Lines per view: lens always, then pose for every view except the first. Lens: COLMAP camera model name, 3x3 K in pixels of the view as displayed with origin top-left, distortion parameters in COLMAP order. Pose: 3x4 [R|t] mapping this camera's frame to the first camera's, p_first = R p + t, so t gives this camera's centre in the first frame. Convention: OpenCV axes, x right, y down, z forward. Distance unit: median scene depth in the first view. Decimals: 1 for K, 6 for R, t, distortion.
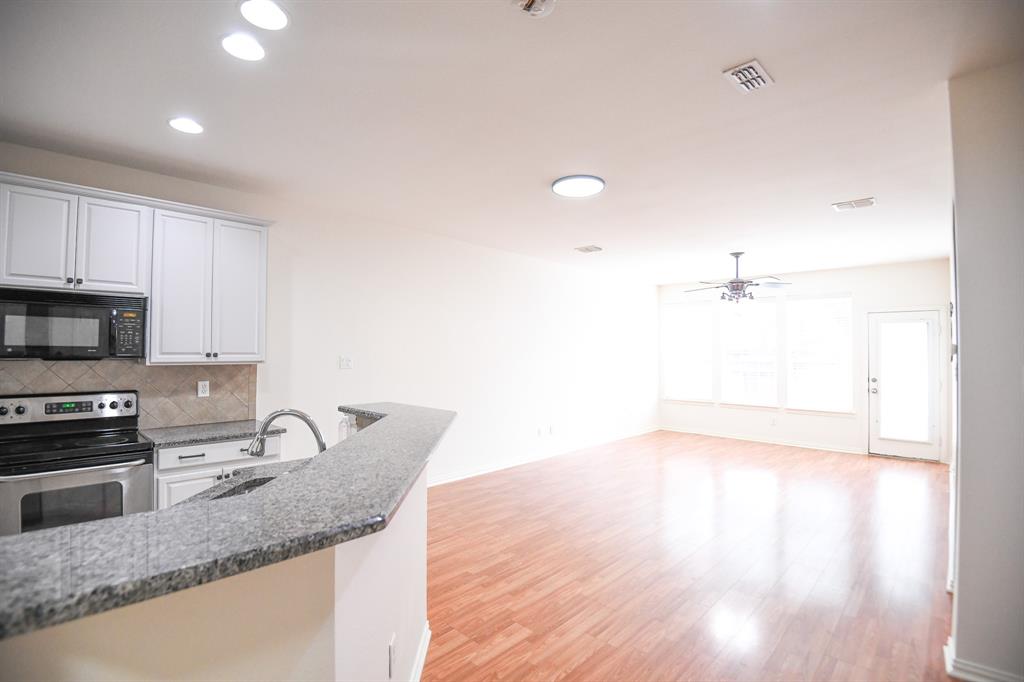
lens RADIAL K [[471.1, 0, 508.7], [0, 471.1, 341.3], [0, 0, 1]] dist [-0.015722, -0.016927]
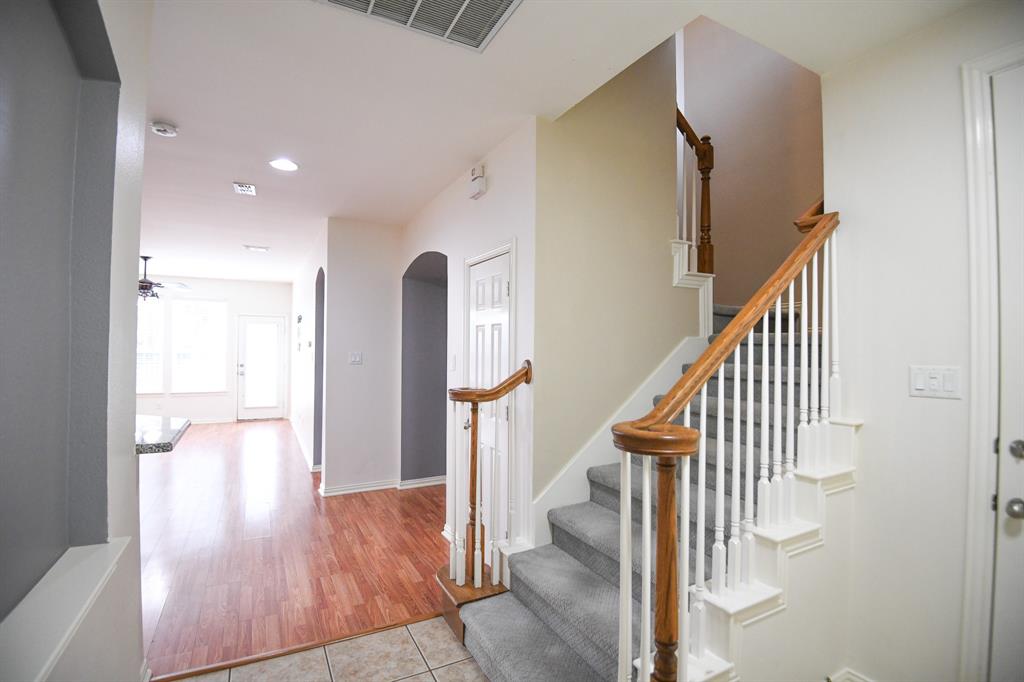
lens RADIAL K [[471.1, 0, 508.7], [0, 471.1, 341.3], [0, 0, 1]] dist [-0.015722, -0.016927]
pose [[0.309638, 0.010194, 0.950800, -0.299476], [-0.026047, 0.999658, -0.002236, -0.004787], [-0.950498, -0.024073, 0.309798, -0.180399]]
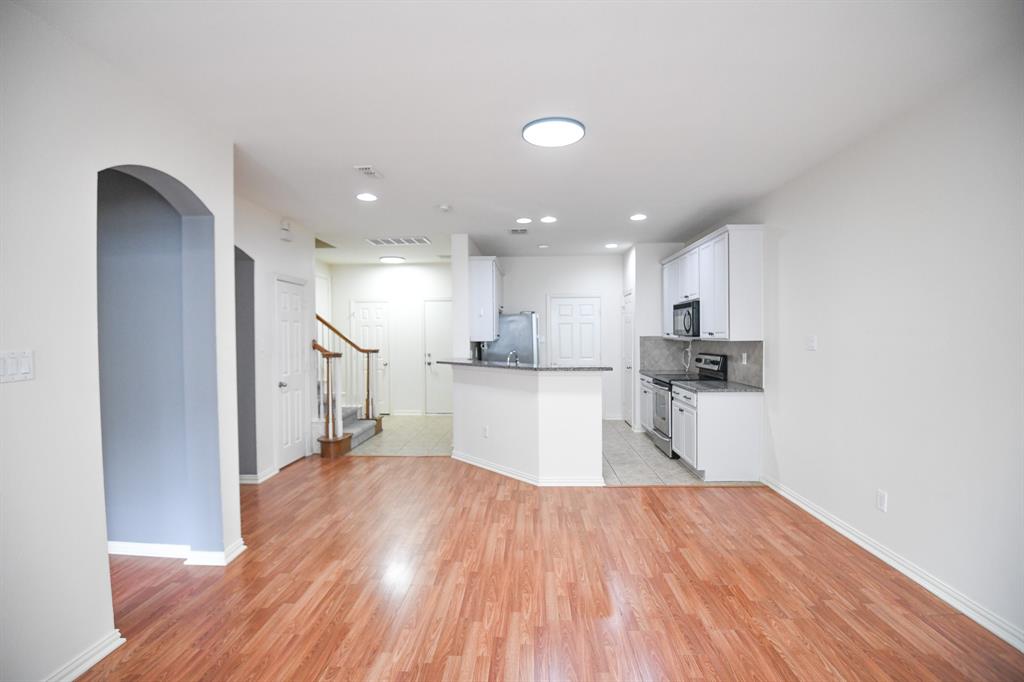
lens RADIAL K [[471.1, 0, 508.7], [0, 471.1, 341.3], [0, 0, 1]] dist [-0.015722, -0.016927]
pose [[-0.752683, 0.009776, -0.658310, 0.456606], [0.017958, 0.999823, -0.005684, 0.026519], [0.658138, -0.016100, -0.752725, 0.938792]]
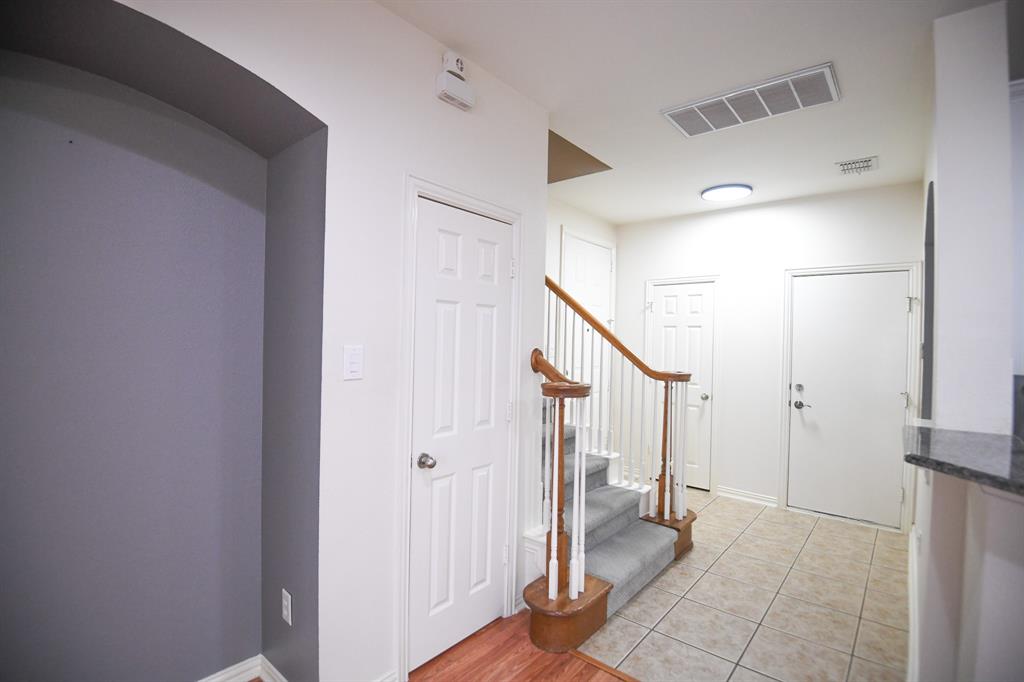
lens RADIAL K [[471.1, 0, 508.7], [0, 471.1, 341.3], [0, 0, 1]] dist [-0.015722, -0.016927]
pose [[-0.997710, -0.027286, -0.061888, 0.171843], [-0.026386, 0.999535, -0.015310, 0.009989], [0.062277, -0.013642, -0.997966, 0.369306]]
